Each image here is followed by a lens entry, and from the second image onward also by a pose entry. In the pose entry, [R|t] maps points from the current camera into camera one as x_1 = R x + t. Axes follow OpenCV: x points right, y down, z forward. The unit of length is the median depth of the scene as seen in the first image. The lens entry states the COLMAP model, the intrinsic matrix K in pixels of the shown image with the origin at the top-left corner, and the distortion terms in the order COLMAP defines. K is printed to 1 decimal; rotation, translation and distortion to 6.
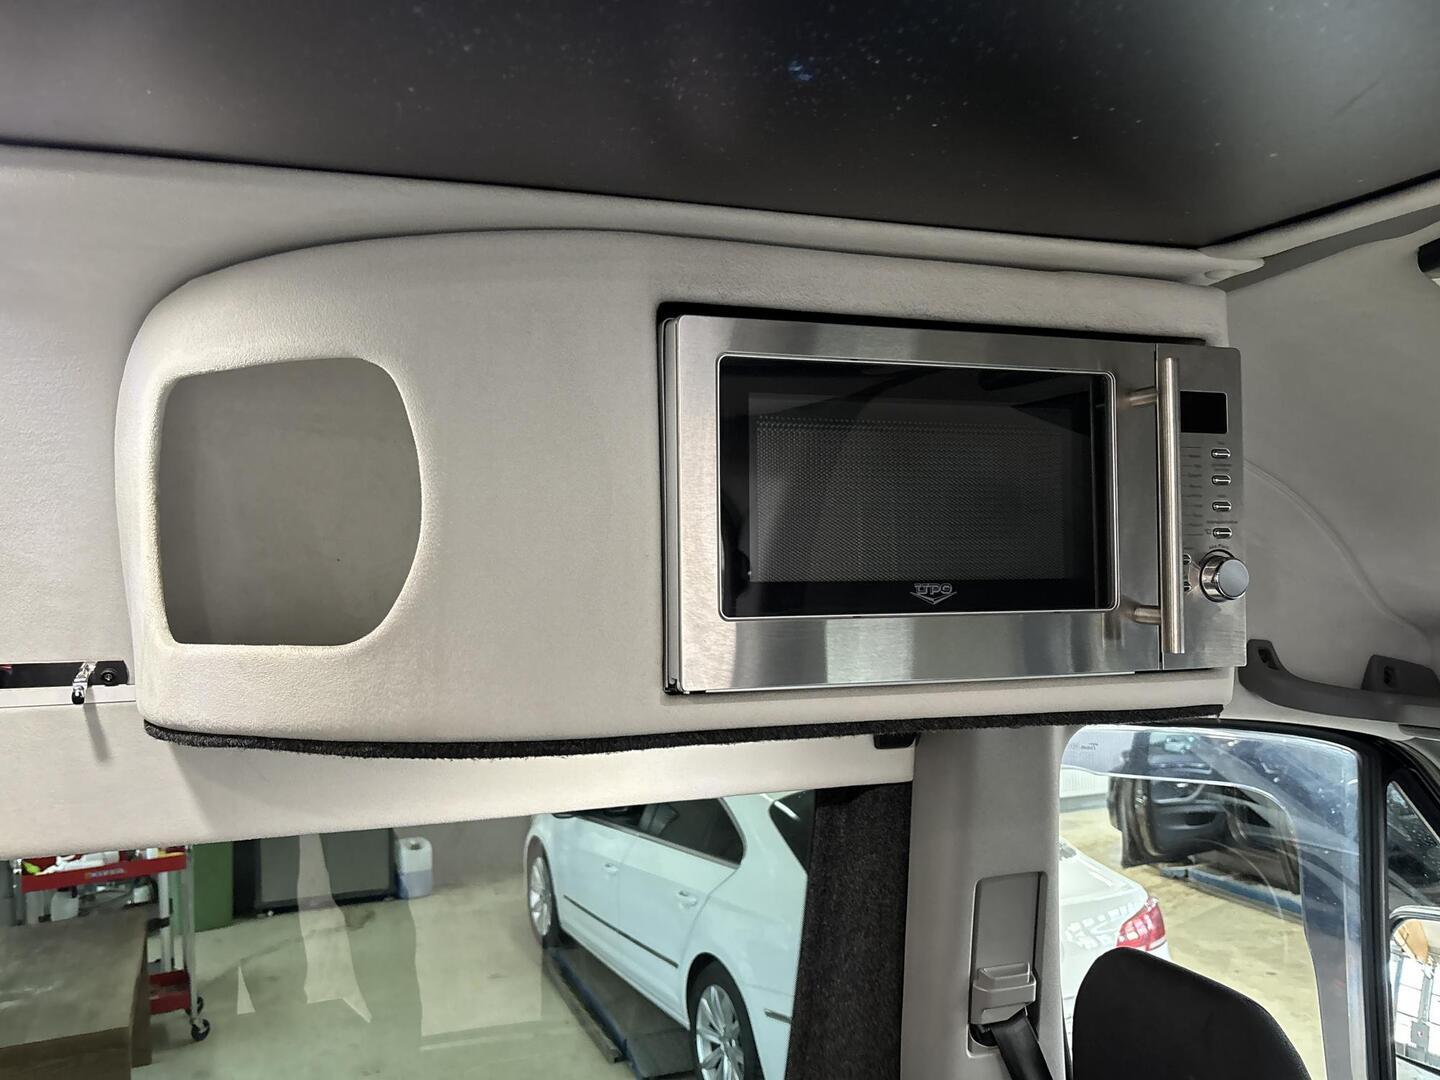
lens RADIAL K [[1181.5, 0, 719.0], [0, 1181.5, 542.2], [0, 0, 1]] dist [0.003488, 0.001379]
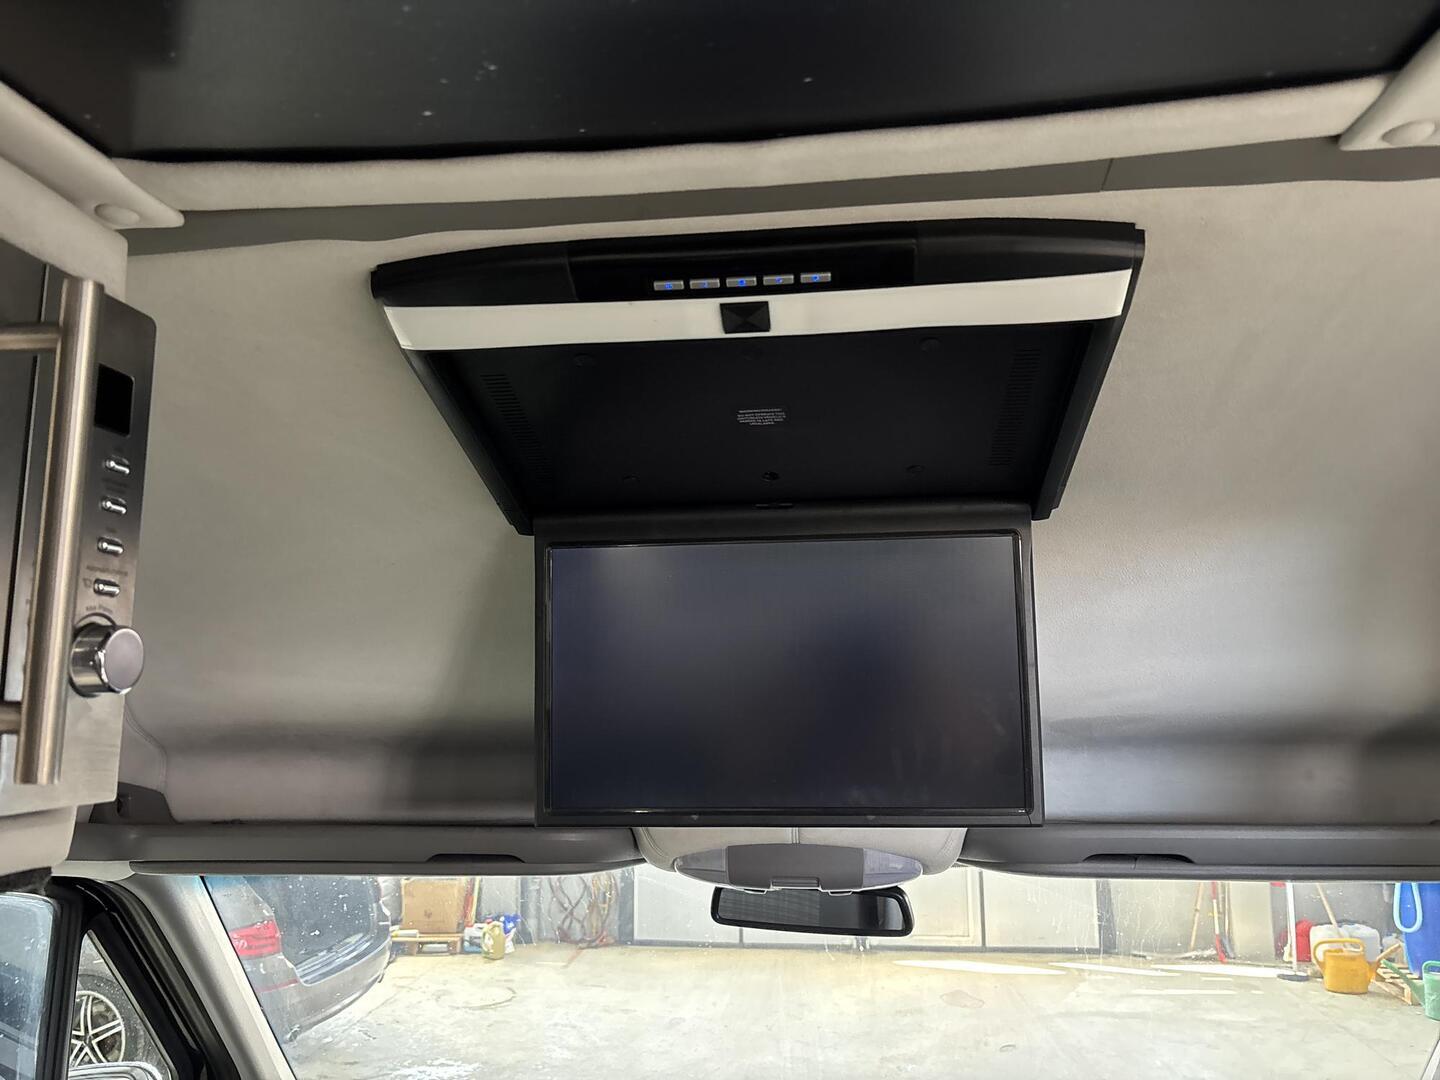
lens RADIAL K [[1113.4, 0, 715.4], [0, 1113.4, 532.3], [0, 0, 1]] dist [0.026519, -0.039344]
pose [[0.442572, 0.149148, 0.884242, 0.034090], [-0.038666, 0.988328, -0.147352, 0.036624], [-0.895899, 0.031023, 0.443174, 0.418289]]
